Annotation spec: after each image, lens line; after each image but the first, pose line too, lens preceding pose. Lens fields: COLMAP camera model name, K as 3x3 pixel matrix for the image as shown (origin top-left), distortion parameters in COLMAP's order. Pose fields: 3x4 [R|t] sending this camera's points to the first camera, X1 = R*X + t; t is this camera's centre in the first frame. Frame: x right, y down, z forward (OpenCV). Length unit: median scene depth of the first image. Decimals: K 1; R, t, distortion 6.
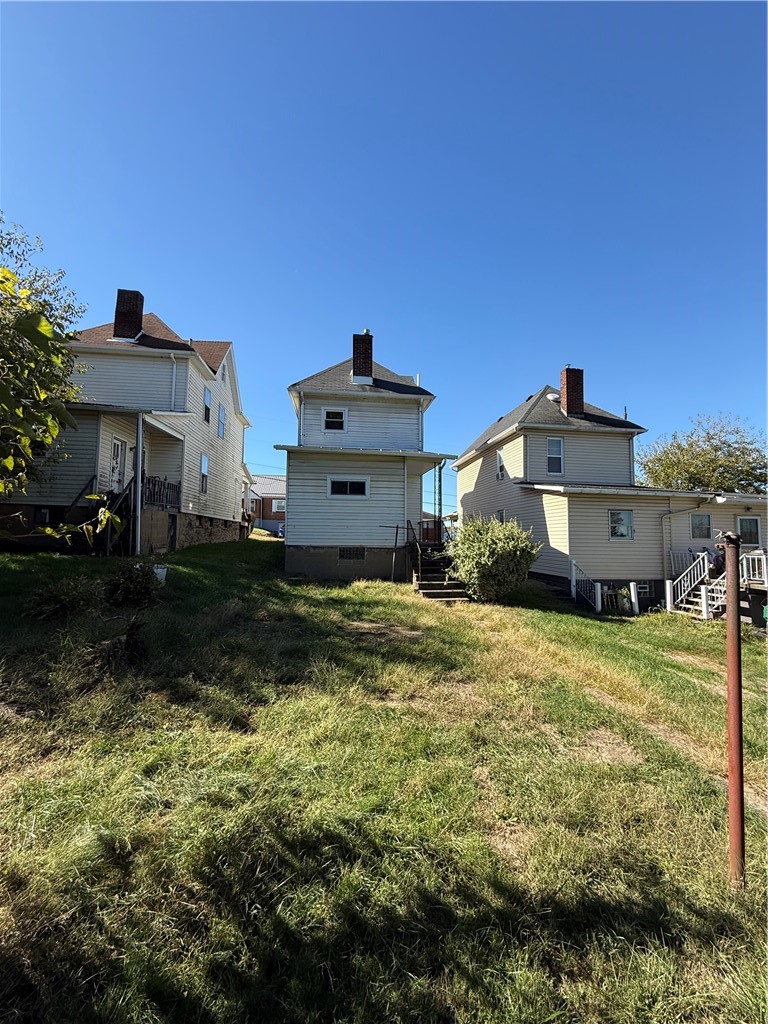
lens RADIAL K [[409.0, 0, 384.0], [0, 409.0, 512.0], [0, 0, 1]] dist [-0.001398, -0.000203]
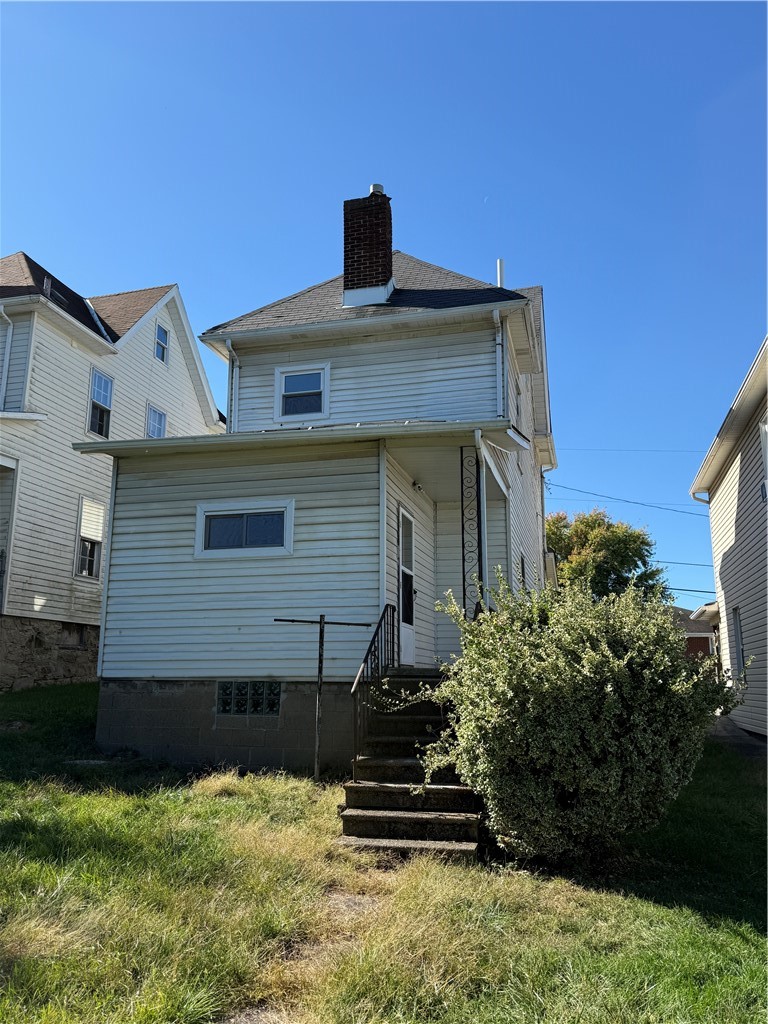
lens RADIAL K [[785.9, 0, 384.0], [0, 785.9, 512.0], [0, 0, 1]] dist [0.093735, 0.000473]
pose [[0.930997, -0.082817, -0.355509, 0.315275], [0.027970, 0.987245, -0.156734, 0.048282], [0.363955, 0.135975, 0.921438, 0.330483]]
